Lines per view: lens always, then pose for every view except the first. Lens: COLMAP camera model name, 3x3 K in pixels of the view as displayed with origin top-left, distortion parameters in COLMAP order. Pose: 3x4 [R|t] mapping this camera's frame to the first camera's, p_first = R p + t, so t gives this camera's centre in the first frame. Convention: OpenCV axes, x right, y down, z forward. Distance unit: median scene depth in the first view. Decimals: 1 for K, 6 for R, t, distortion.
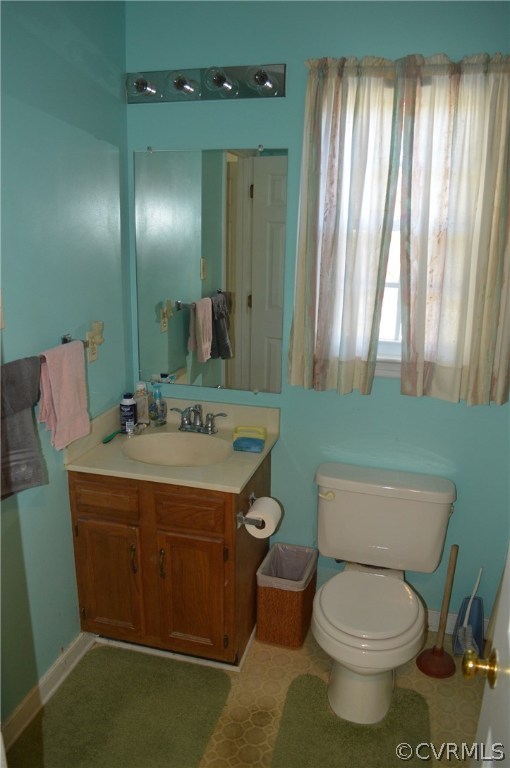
lens RADIAL K [[612.5, 0, 254.2], [0, 612.5, 383.0], [0, 0, 1]] dist [-0.083220, 0.012215]
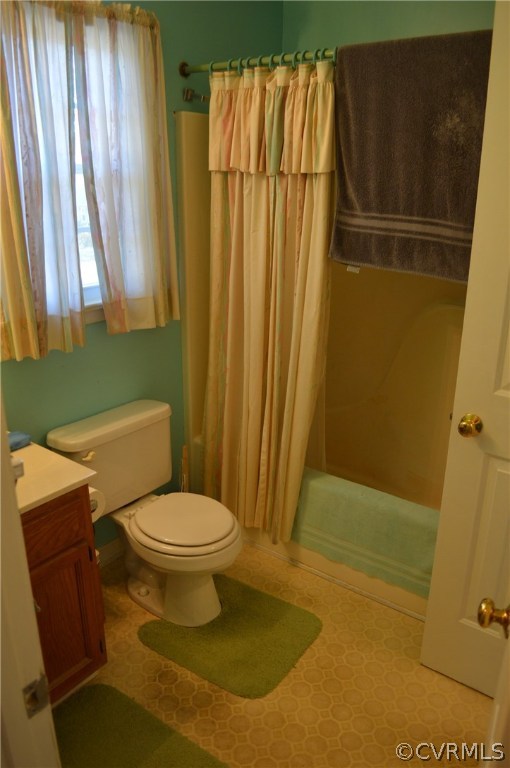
lens RADIAL K [[612.5, 0, 255.4], [0, 612.5, 385.1], [0, 0, 1]] dist [-0.083220, 0.012215]
pose [[0.371371, -0.322711, 0.870598, -0.623206], [0.243486, 0.938689, 0.244087, -0.098835], [-0.895990, 0.121331, 0.427177, 0.370989]]
